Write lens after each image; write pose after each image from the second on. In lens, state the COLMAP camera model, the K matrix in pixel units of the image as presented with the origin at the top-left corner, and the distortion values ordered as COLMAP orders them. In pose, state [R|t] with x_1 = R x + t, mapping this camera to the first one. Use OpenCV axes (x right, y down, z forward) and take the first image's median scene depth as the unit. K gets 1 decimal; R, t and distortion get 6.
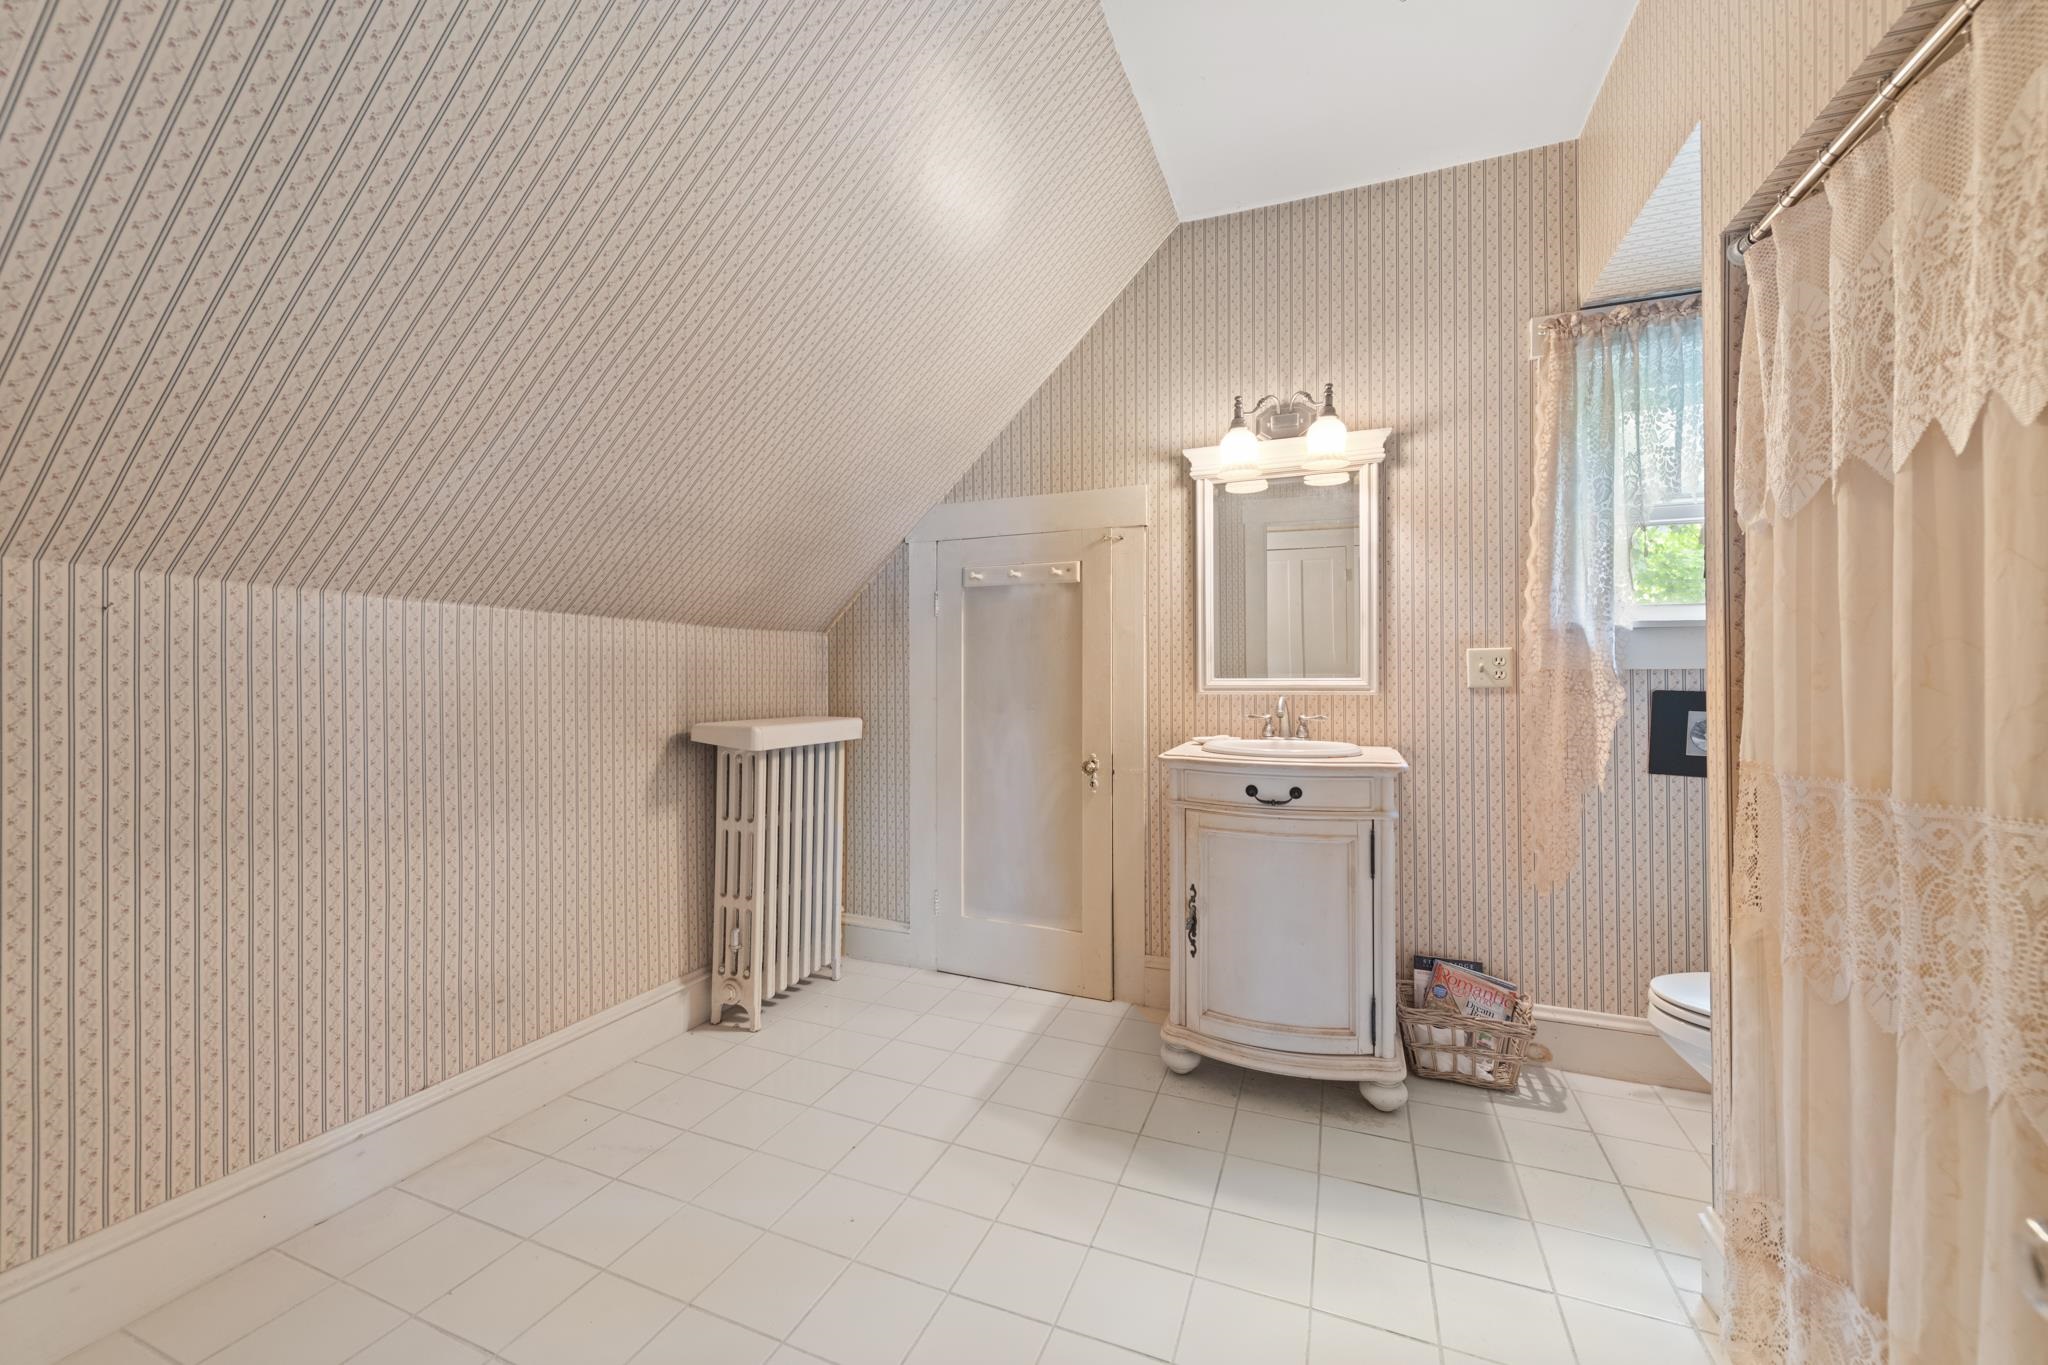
lens RADIAL K [[798.8, 0, 1027.7], [0, 798.8, 683.7], [0, 0, 1]] dist [0.006900, -0.000634]
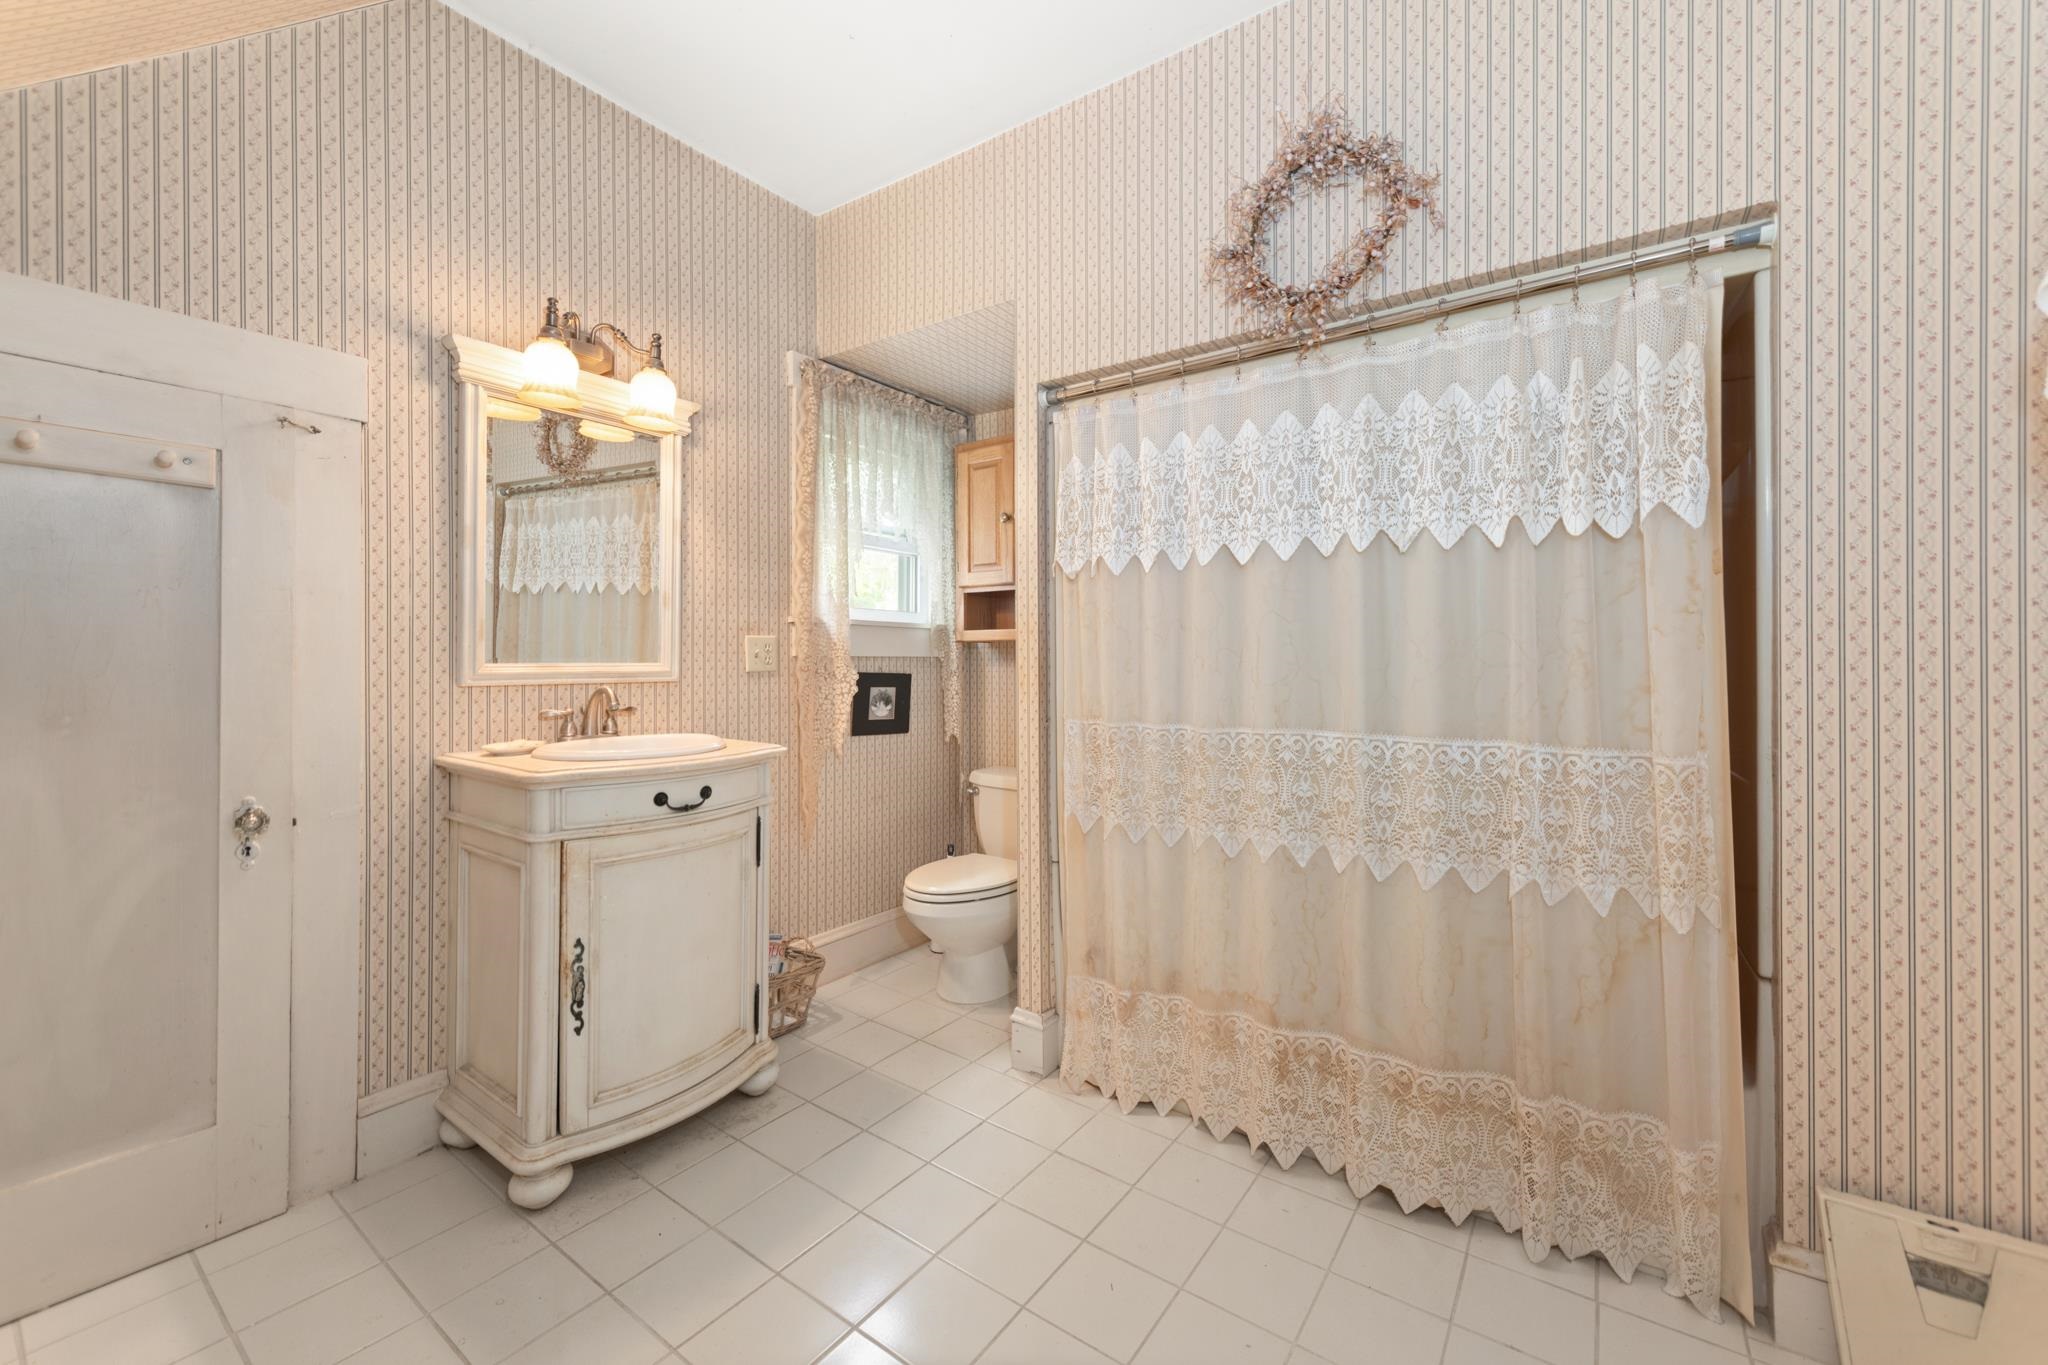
lens RADIAL K [[798.8, 0, 1028.7], [0, 798.8, 666.7], [0, 0, 1]] dist [0.006900, -0.000634]
pose [[0.242168, -0.005849, 0.970217, -0.414868], [-0.003869, 0.999968, 0.006994, -0.011989], [-0.970227, -0.005447, 0.242137, 0.400301]]
